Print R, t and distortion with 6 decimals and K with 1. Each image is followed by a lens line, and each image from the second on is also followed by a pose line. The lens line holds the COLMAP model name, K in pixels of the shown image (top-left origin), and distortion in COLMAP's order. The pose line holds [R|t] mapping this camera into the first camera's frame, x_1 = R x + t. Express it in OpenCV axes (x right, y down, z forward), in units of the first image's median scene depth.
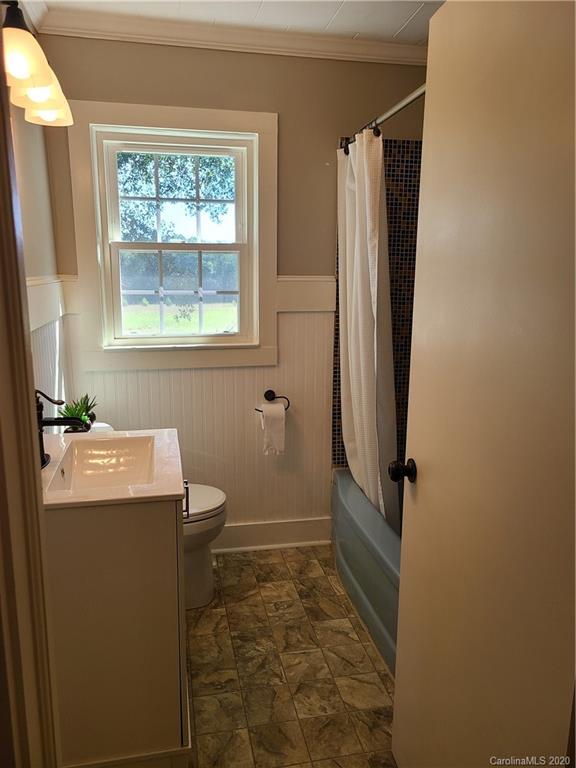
lens RADIAL K [[573.6, 0, 284.3], [0, 573.6, 382.3], [0, 0, 1]] dist [0.059296, -0.042001]
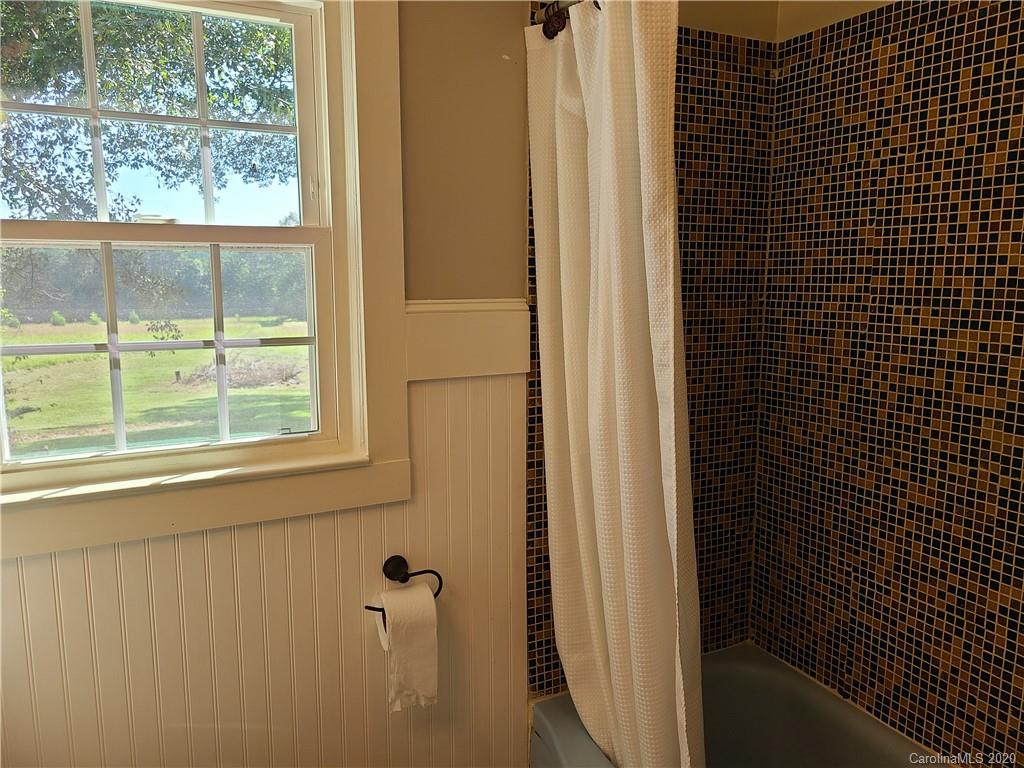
lens RADIAL K [[764.8, 0, 521.0], [0, 764.8, 386.8], [0, 0, 1]] dist [0.059296, -0.042001]
pose [[0.964779, -0.047025, 0.258826, -0.079442], [0.057381, 0.997820, -0.032601, -0.092395], [-0.256729, 0.046305, 0.965374, 0.401063]]
